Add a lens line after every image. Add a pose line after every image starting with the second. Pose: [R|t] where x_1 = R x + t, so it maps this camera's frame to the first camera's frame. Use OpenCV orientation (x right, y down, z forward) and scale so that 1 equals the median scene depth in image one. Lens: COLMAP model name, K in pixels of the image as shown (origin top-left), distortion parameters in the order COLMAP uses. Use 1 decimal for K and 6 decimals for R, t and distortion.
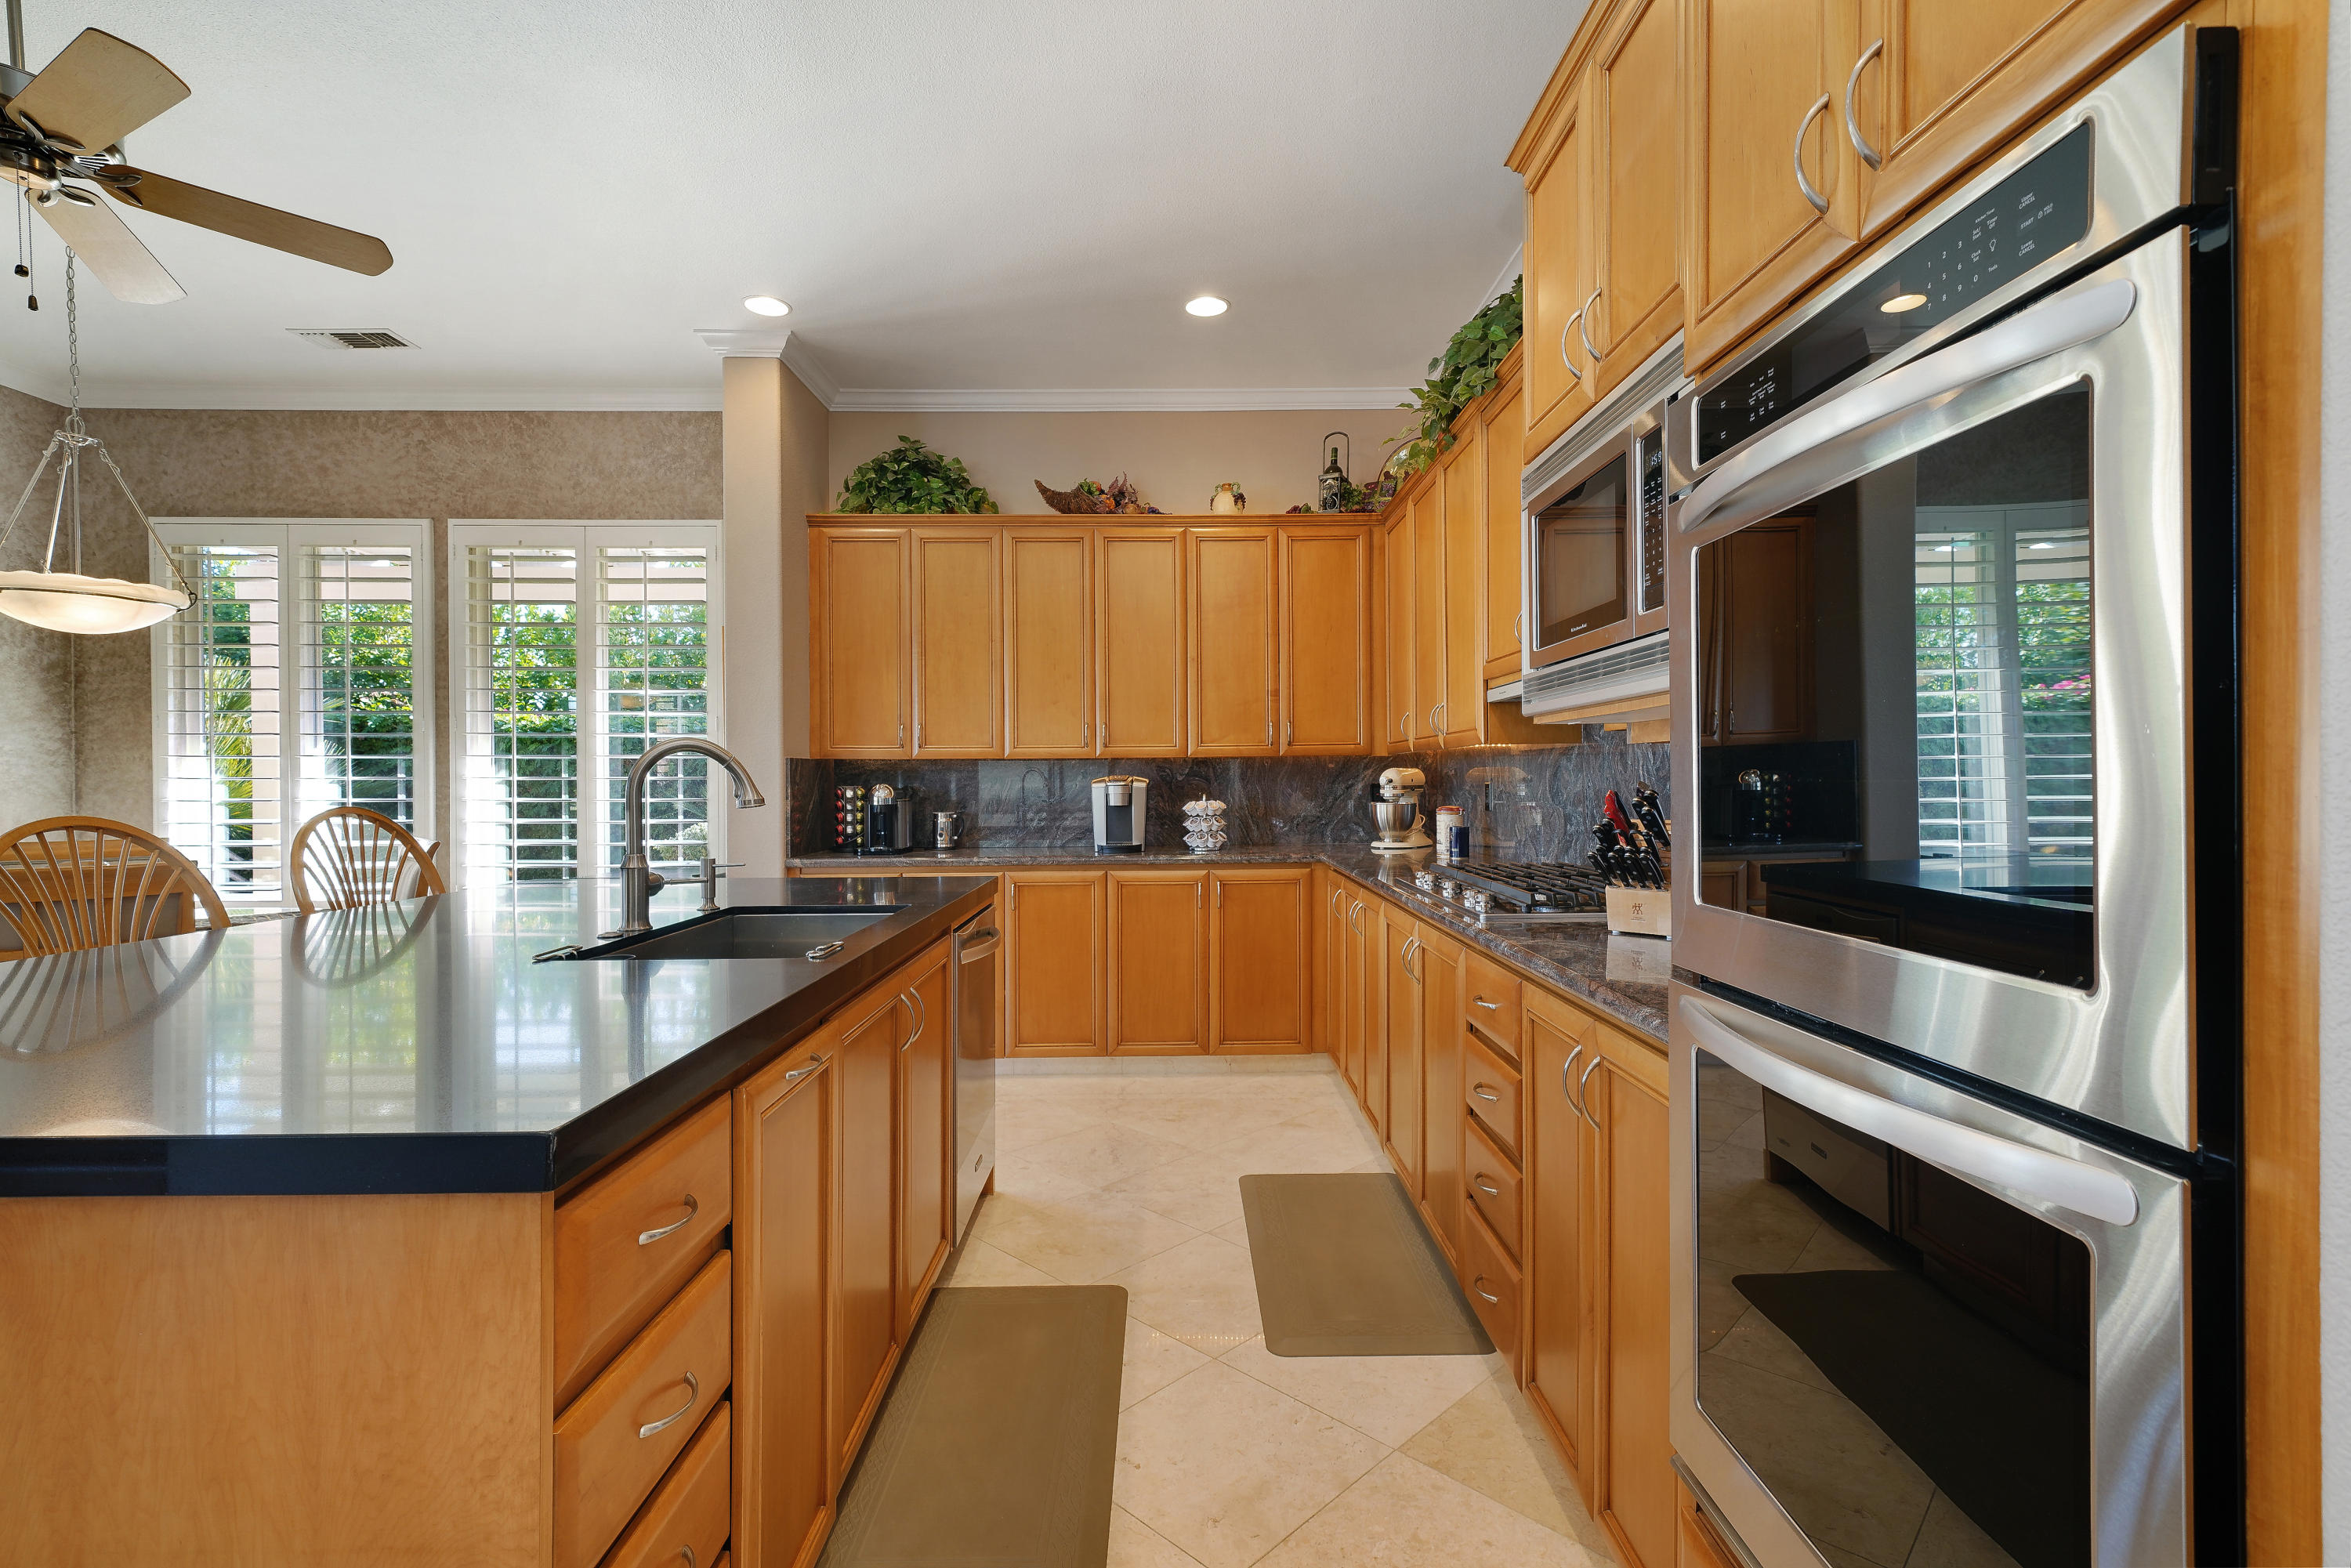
lens RADIAL K [[1131.2, 0, 1235.6], [0, 1131.2, 790.9], [0, 0, 1]] dist [0.026764, -0.001129]
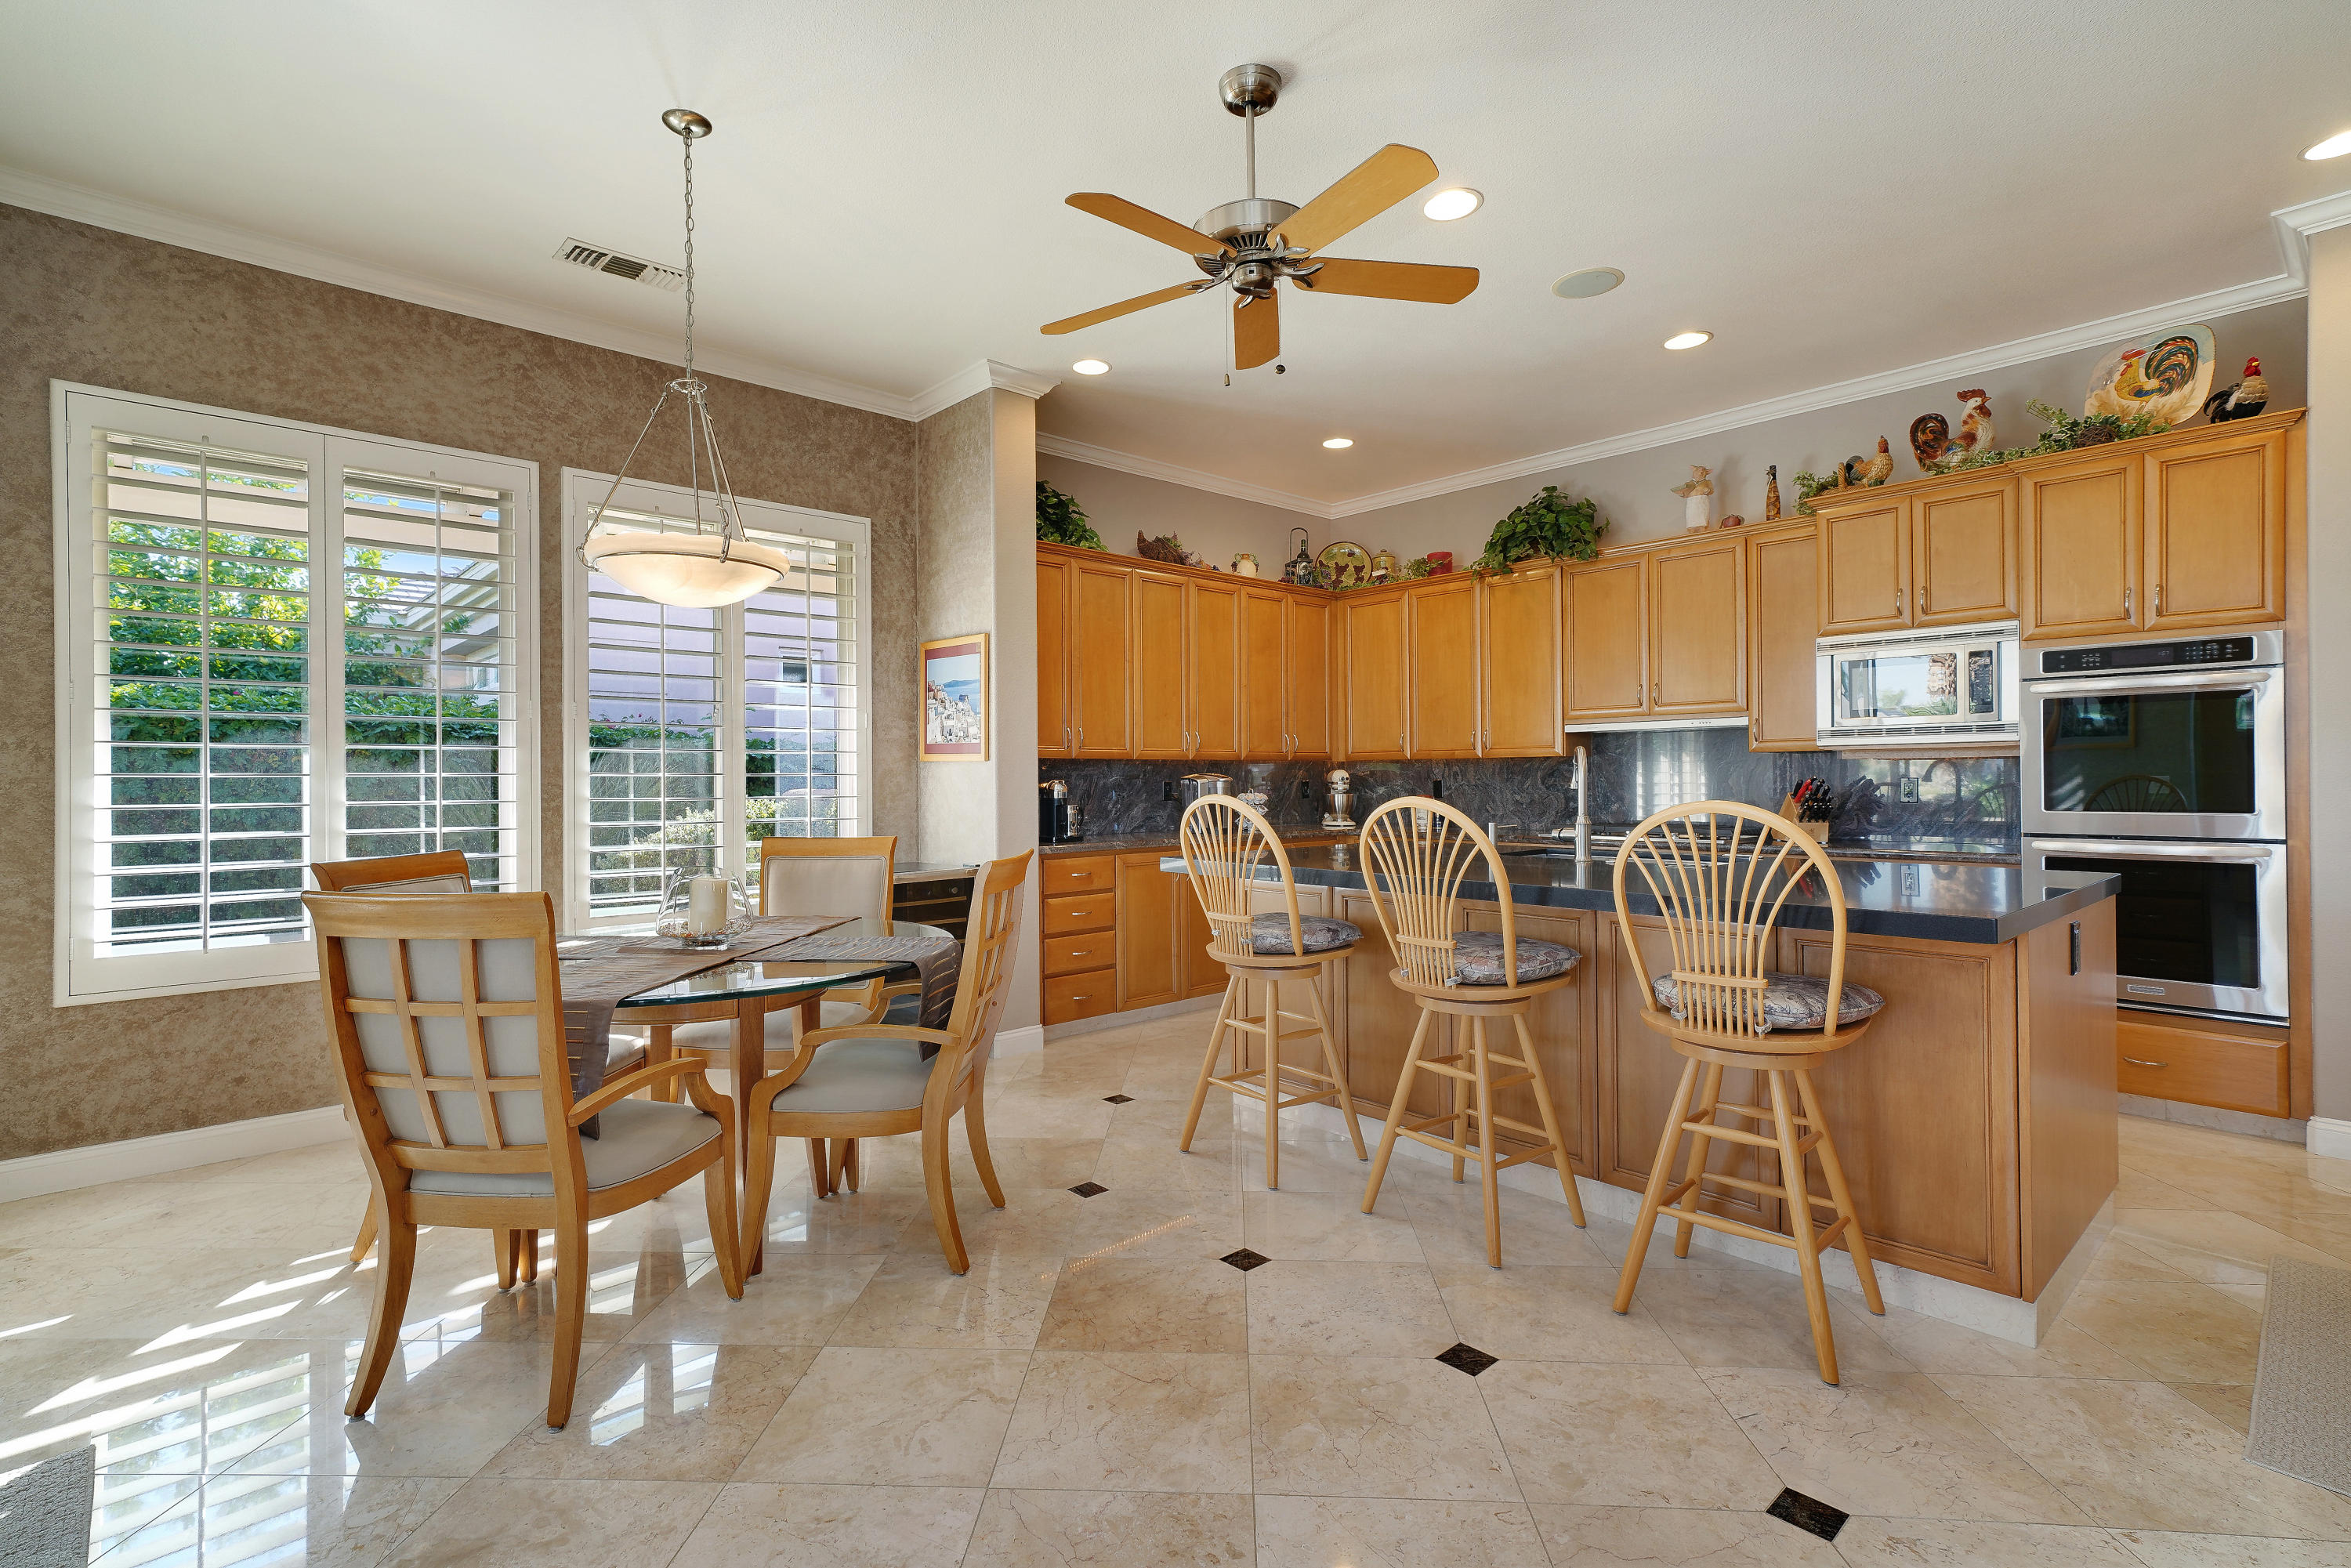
lens RADIAL K [[1119.4, 0, 1175.5], [0, 1119.4, 784.0], [0, 0, 1]] dist [-0.000010, 0.001959]
pose [[0.720638, -0.005059, 0.693293, -0.928421], [0.007569, 0.999971, -0.000570, -0.001034], [-0.693270, 0.005658, 0.720655, 0.099167]]
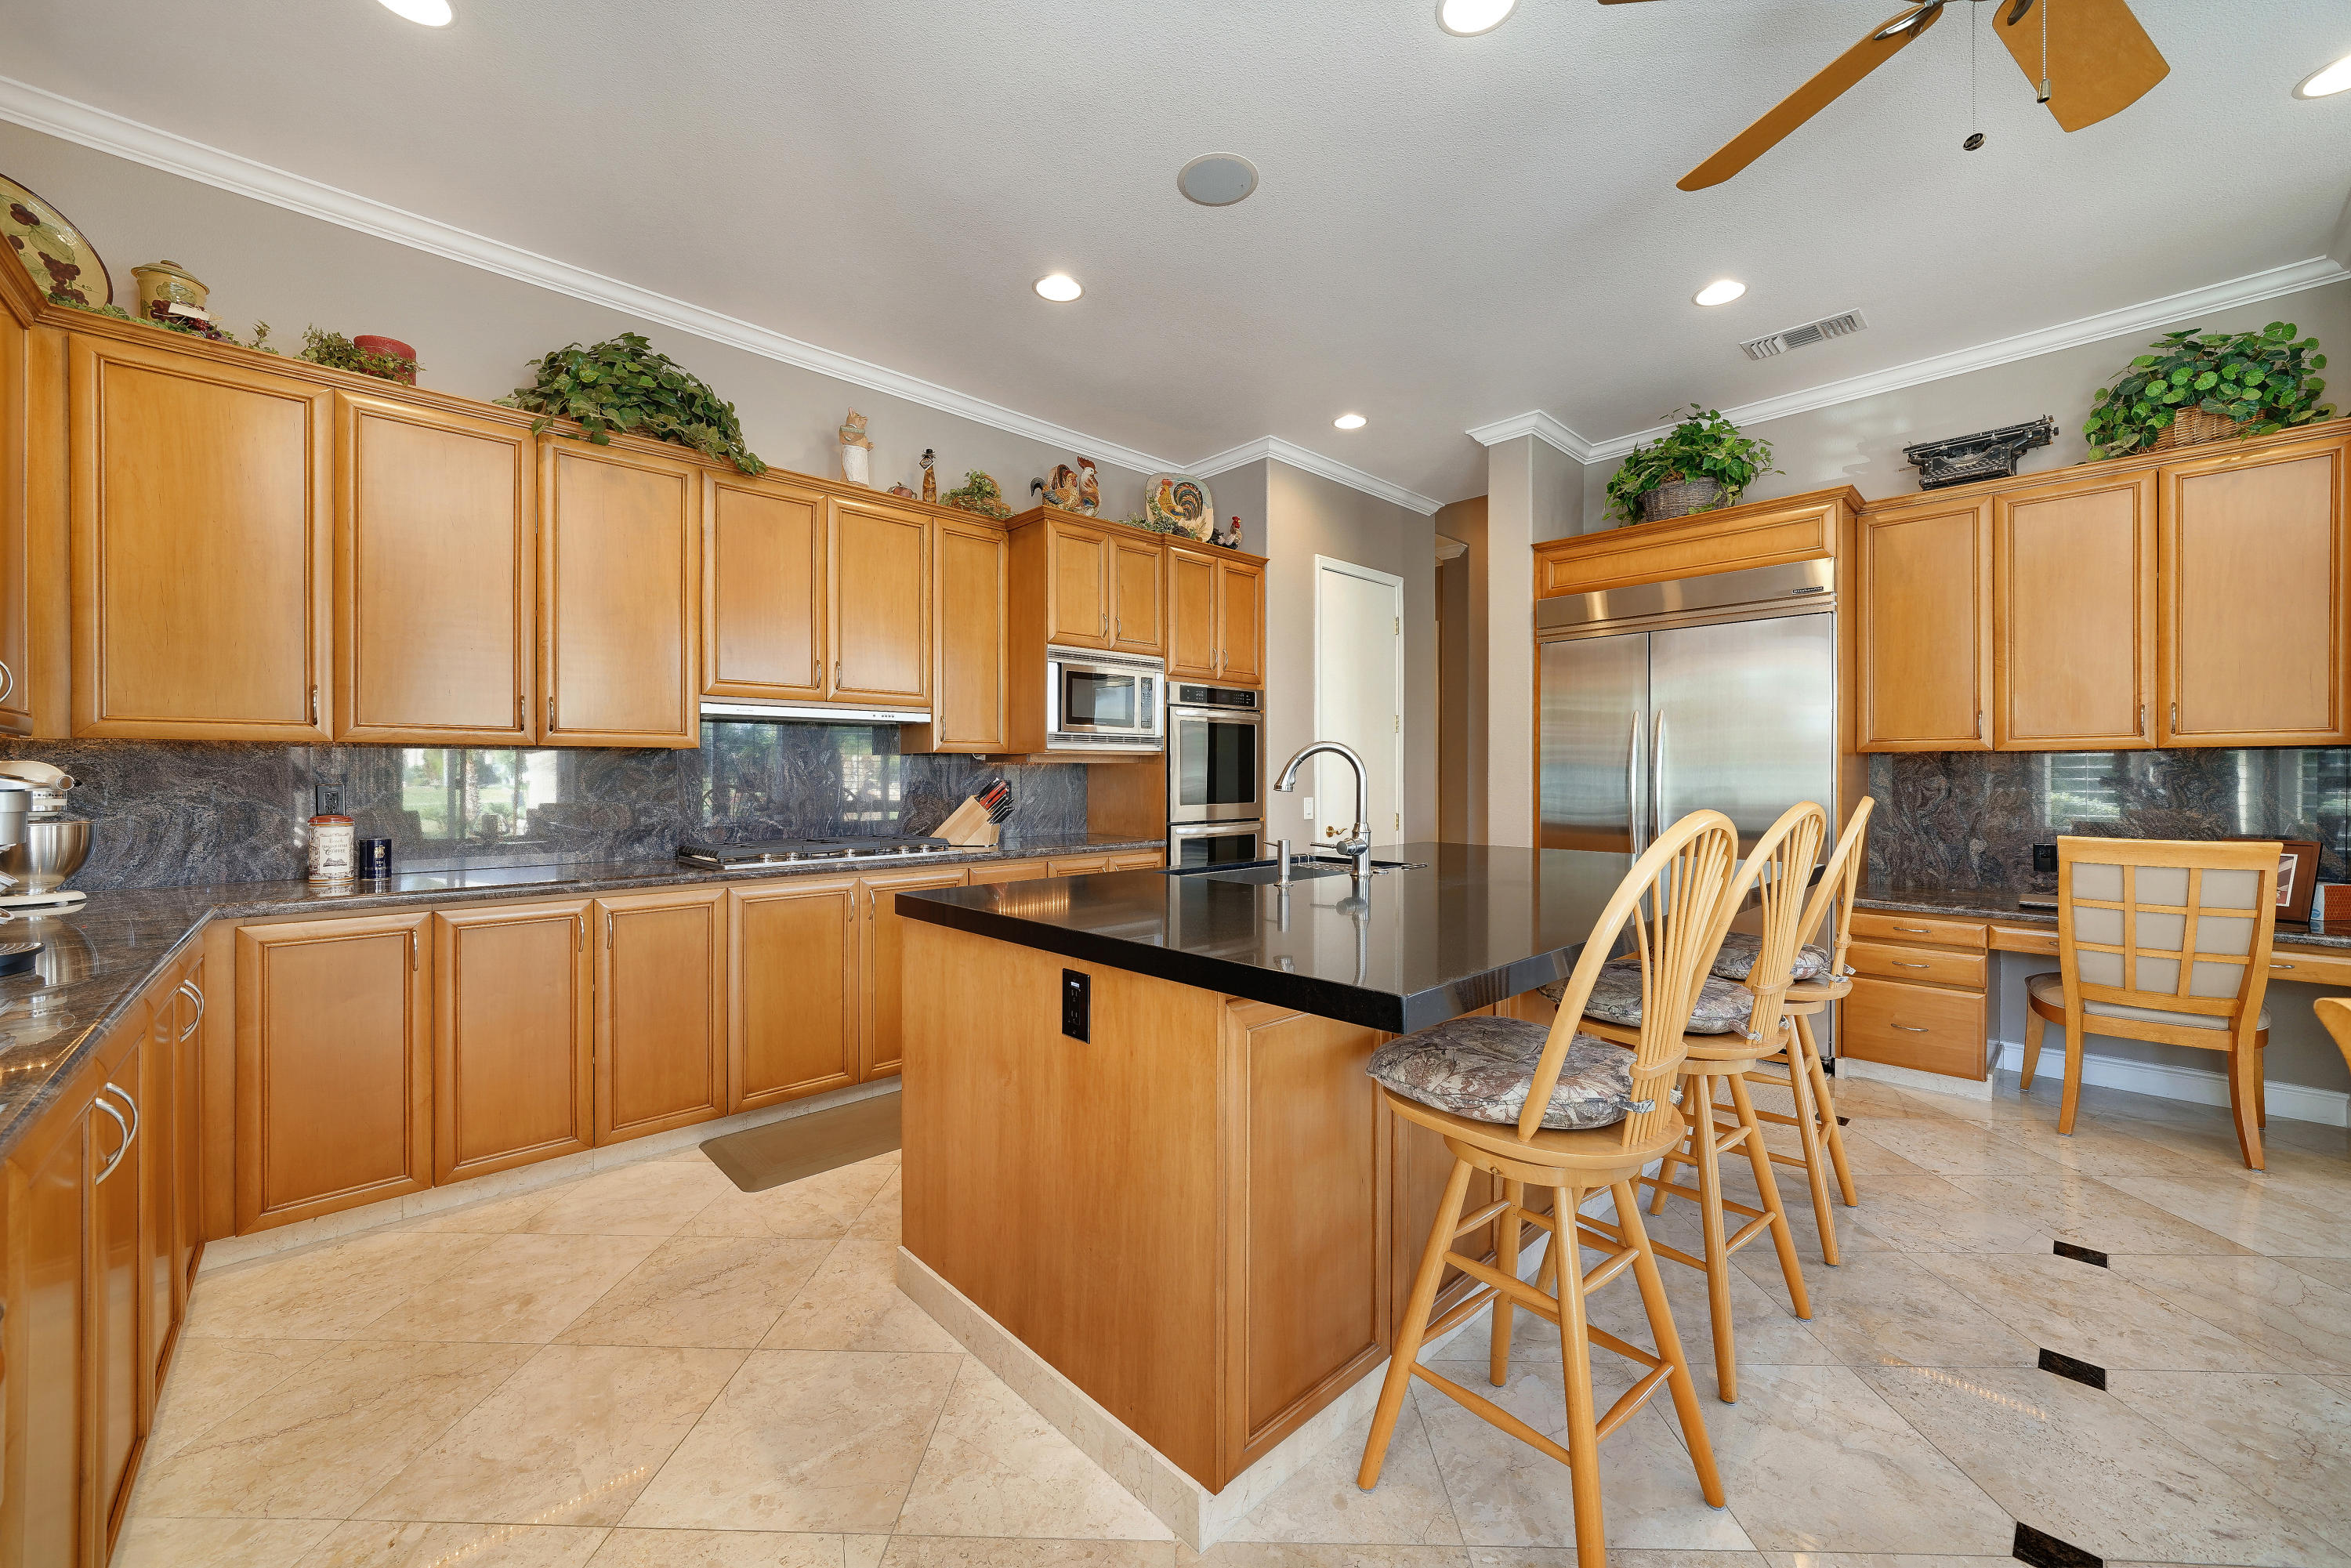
lens RADIAL K [[886.1, 0, 1231.5], [0, 886.1, 780.2], [0, 0, 1]] dist [-0.000722, -0.000064]
pose [[-0.717003, 0.006544, 0.697040, -0.532286], [0.007801, 0.999969, -0.001364, -0.000022], [-0.697027, 0.004459, -0.717031, 0.831270]]
